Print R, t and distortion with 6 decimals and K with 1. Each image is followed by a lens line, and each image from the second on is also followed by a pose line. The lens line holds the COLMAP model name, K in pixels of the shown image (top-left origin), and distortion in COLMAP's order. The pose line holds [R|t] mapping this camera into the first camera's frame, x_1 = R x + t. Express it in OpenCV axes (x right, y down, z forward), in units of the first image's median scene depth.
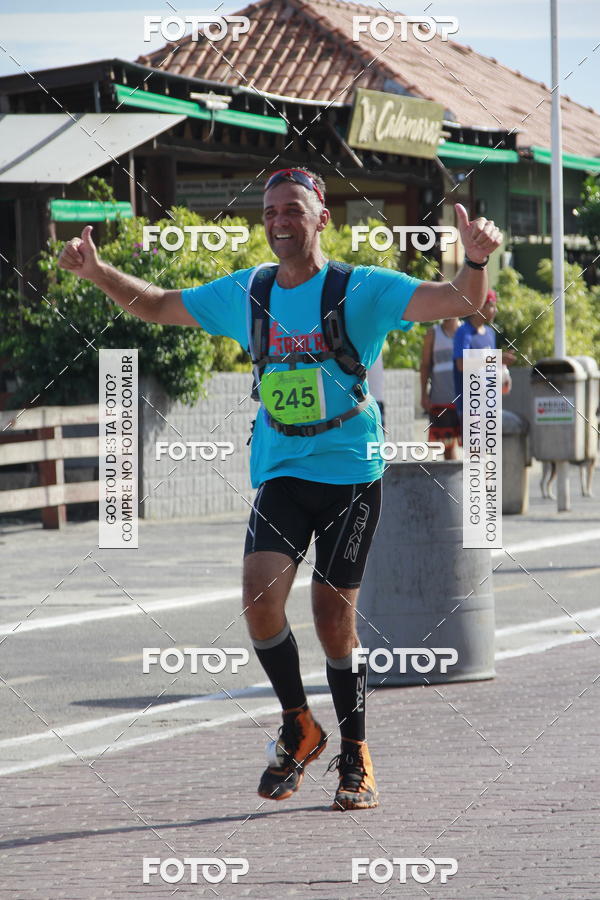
lens RADIAL K [[5466.1, 0, 331.5], [0, 5466.1, 448.2], [0, 0, 1]] dist [1.756061, 5.751114]
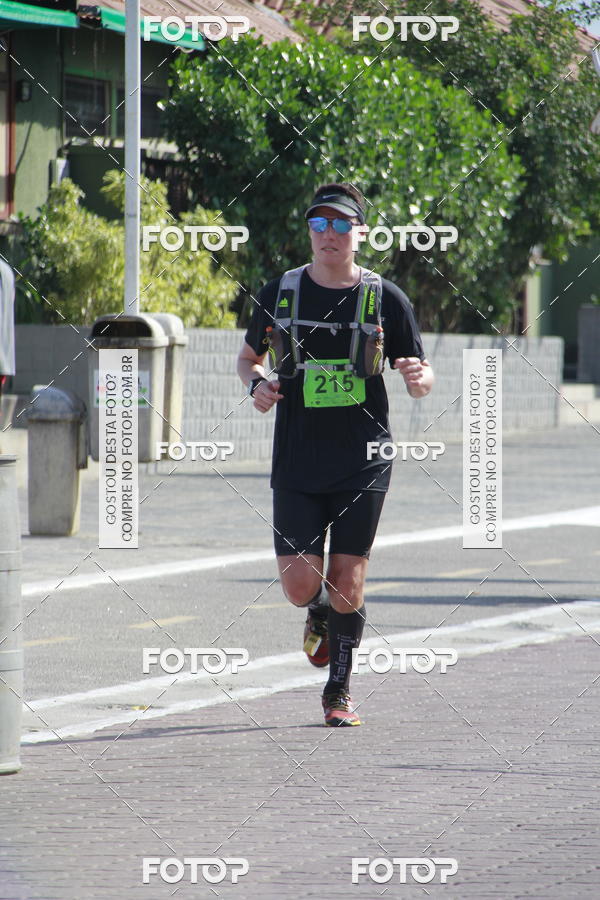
lens RADIAL K [[5466.1, 0, 331.5], [0, 5466.1, 448.2], [0, 0, 1]] dist [1.756061, 5.751114]
pose [[0.995670, 0.036011, 0.085698, 0.007694], [-0.035443, 0.999339, -0.008140, 0.005390], [-0.085935, 0.005067, 0.996288, 0.300914]]
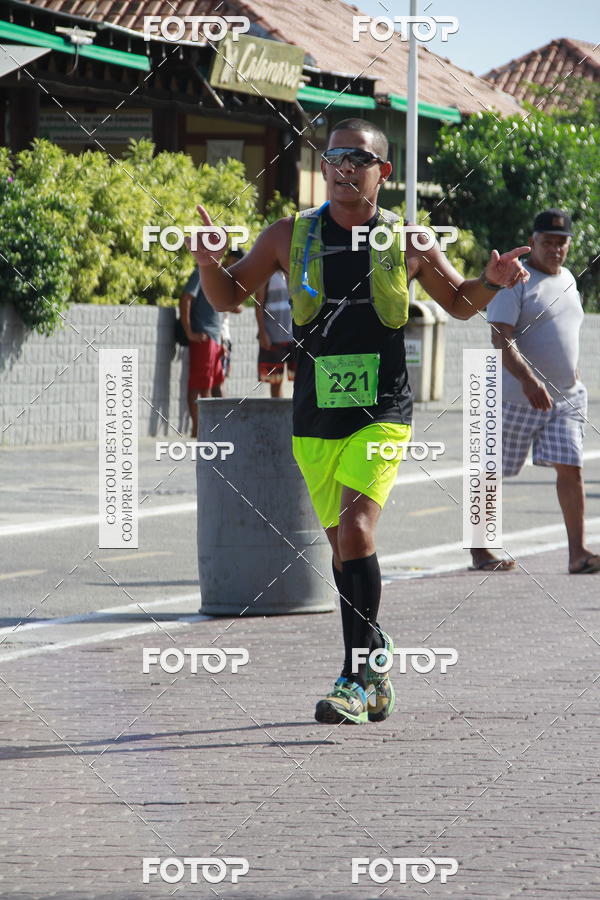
lens RADIAL K [[5986.5, 0, 301.5], [0, 5986.5, 462.5], [0, 0, 1]] dist [2.193652, 7.345485]
pose [[0.997632, 0.033964, 0.059799, -0.044652], [-0.034616, 0.999352, 0.009895, 0.003209], [-0.059425, -0.011941, 0.998161, -0.121260]]
